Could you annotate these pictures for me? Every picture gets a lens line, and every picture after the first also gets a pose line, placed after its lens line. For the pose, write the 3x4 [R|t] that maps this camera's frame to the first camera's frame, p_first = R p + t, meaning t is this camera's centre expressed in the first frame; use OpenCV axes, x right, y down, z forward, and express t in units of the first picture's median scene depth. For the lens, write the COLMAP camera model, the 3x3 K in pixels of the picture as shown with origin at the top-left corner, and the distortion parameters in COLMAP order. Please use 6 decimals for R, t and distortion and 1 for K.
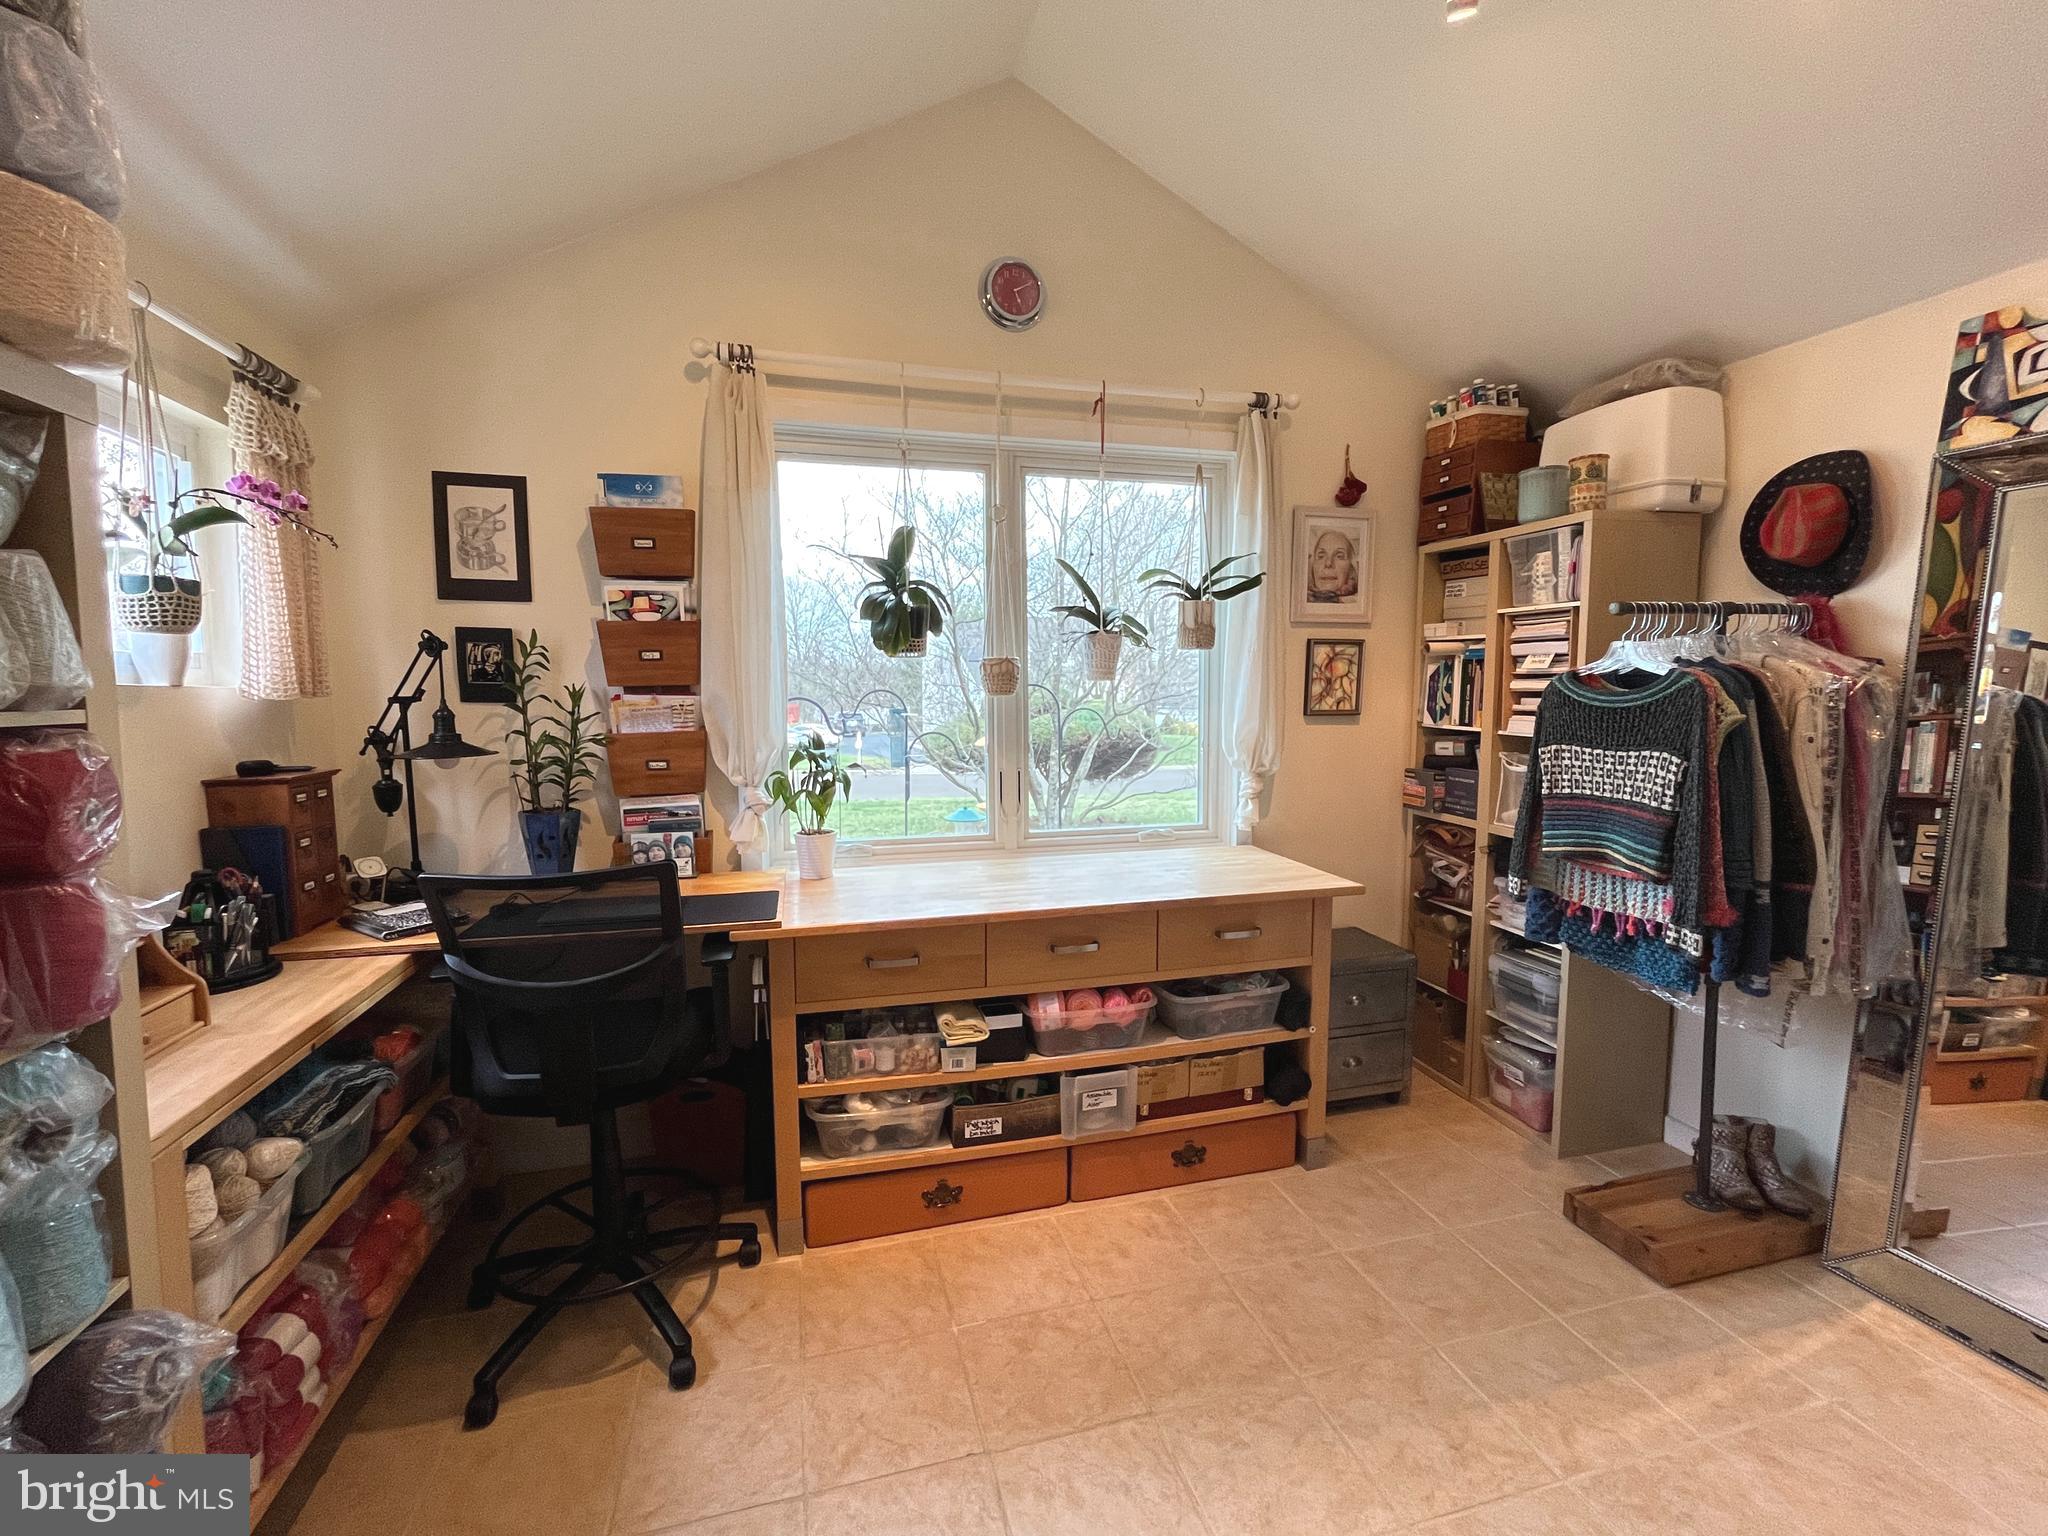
lens RADIAL K [[852.3, 0, 1023.8], [0, 852.3, 766.3], [0, 0, 1]] dist [-0.010399, -0.000587]
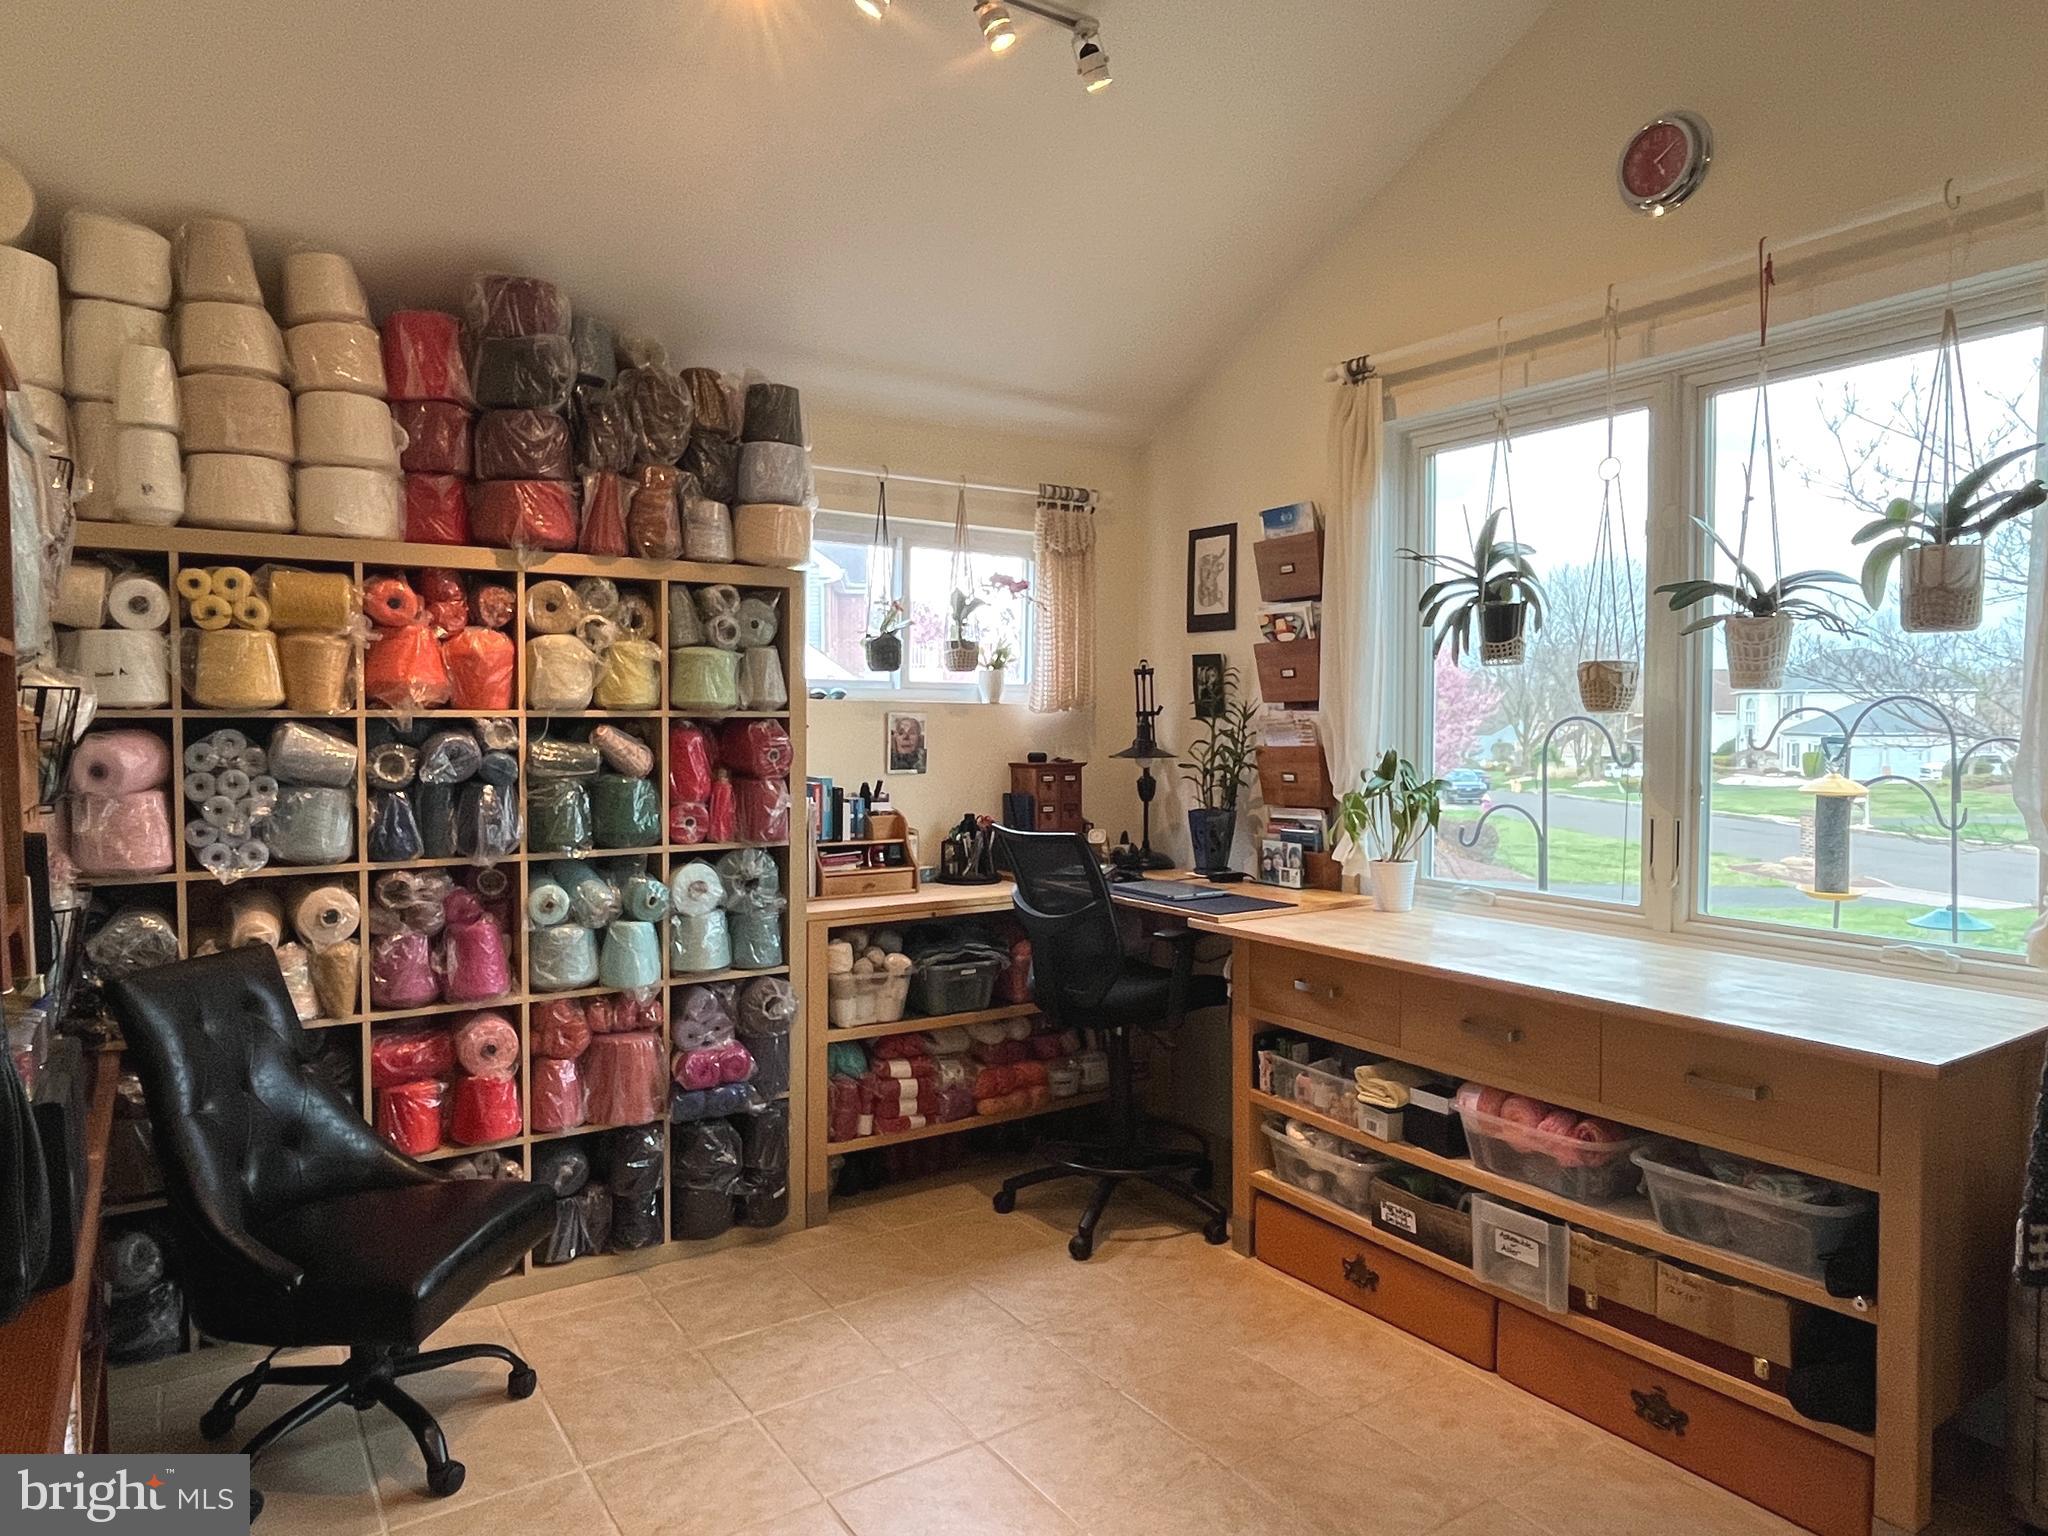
lens RADIAL K [[1269.4, 0, 1026.1], [0, 1269.4, 765.5], [0, 0, 1]] dist [-0.025628, -0.000995]
pose [[0.317989, 0.037277, -0.947361, 0.983365], [-0.086083, 0.996235, 0.010305, -0.004309], [0.944178, 0.078275, 0.320001, 0.205048]]
